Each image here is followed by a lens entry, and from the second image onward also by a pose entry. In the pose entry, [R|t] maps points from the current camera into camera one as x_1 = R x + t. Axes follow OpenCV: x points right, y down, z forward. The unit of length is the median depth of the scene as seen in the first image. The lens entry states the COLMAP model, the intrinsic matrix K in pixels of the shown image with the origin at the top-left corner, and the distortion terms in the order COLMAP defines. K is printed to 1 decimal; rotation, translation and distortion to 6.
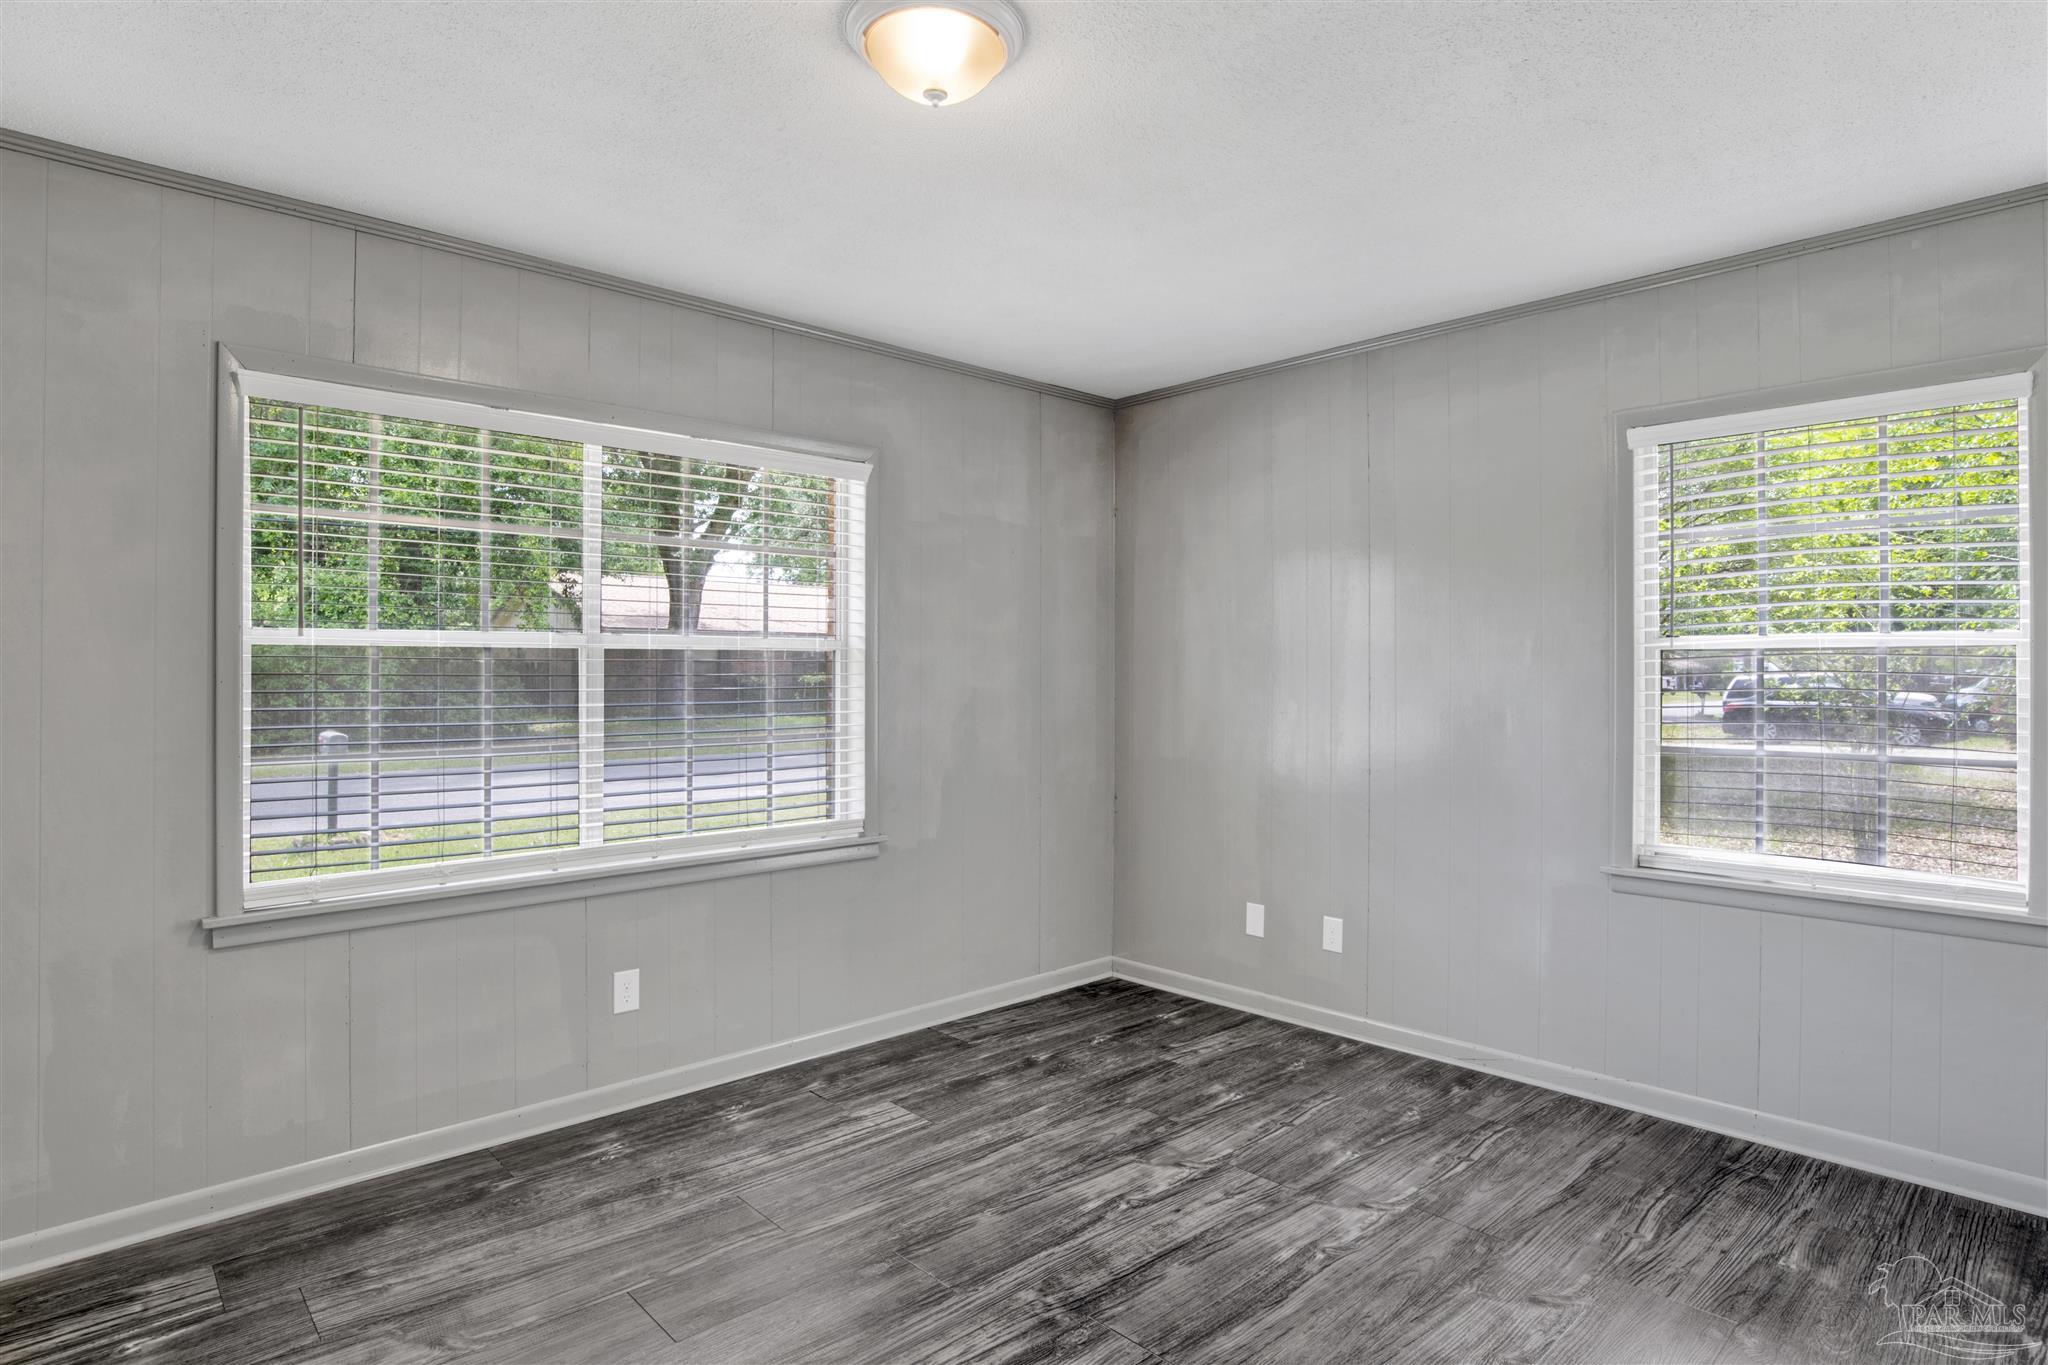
lens RADIAL K [[1083.0, 0, 1022.7], [0, 1083.0, 668.6], [0, 0, 1]] dist [-0.052372, 0.019536]
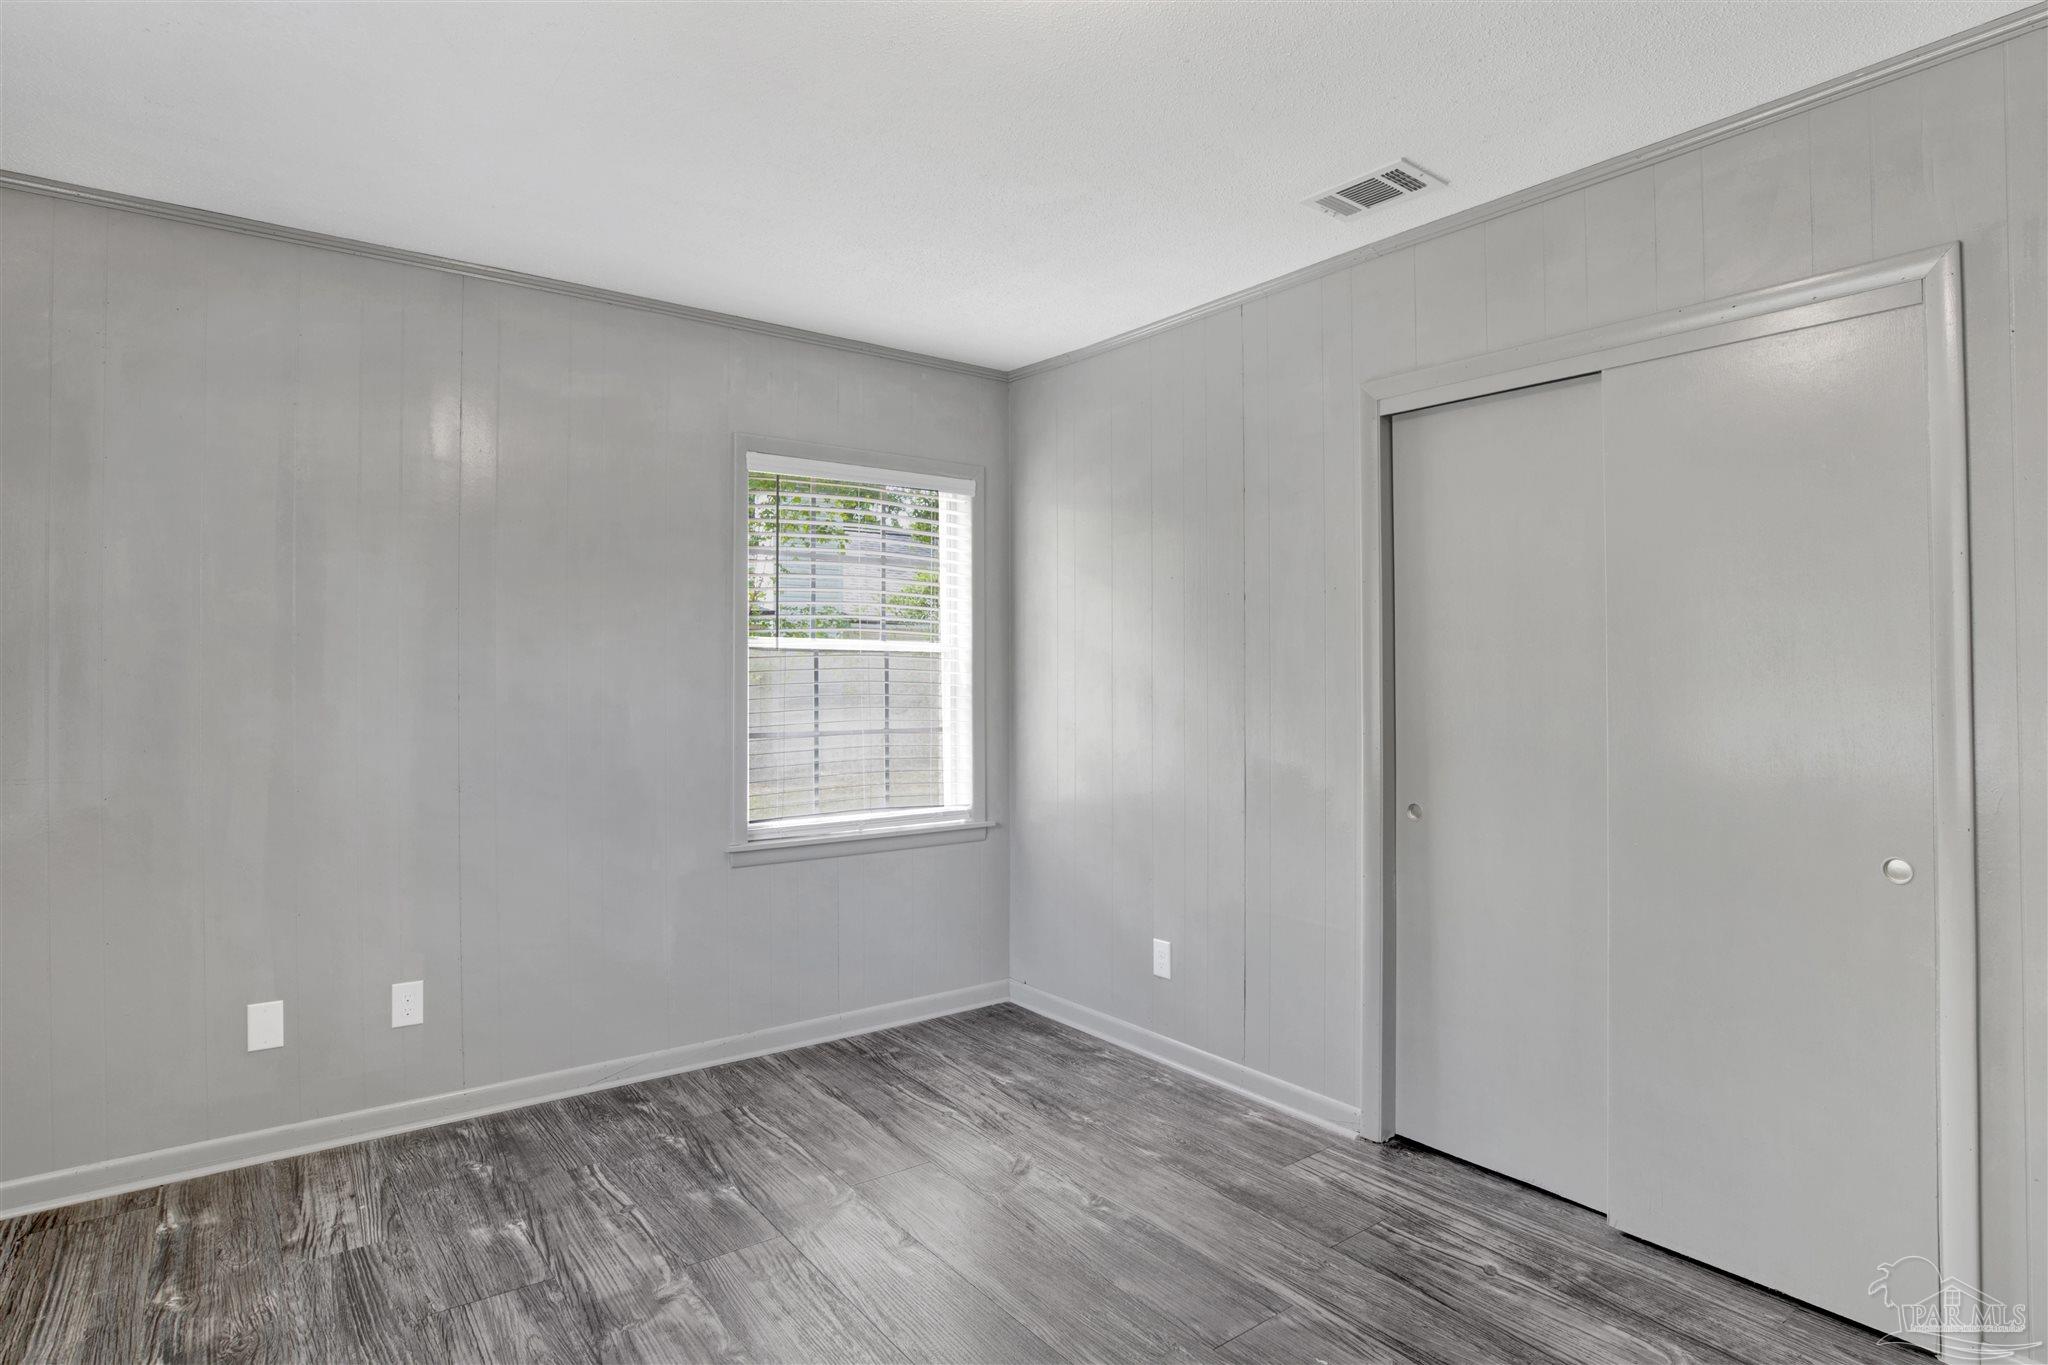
lens RADIAL K [[1083.0, 0, 1022.7], [0, 1083.0, 668.6], [0, 0, 1]] dist [-0.052372, 0.019536]
pose [[0.112513, 0.010092, 0.993599, -0.512867], [-0.005275, 0.999940, -0.009559, 0.013864], [-0.993636, -0.004166, 0.112559, 0.575570]]
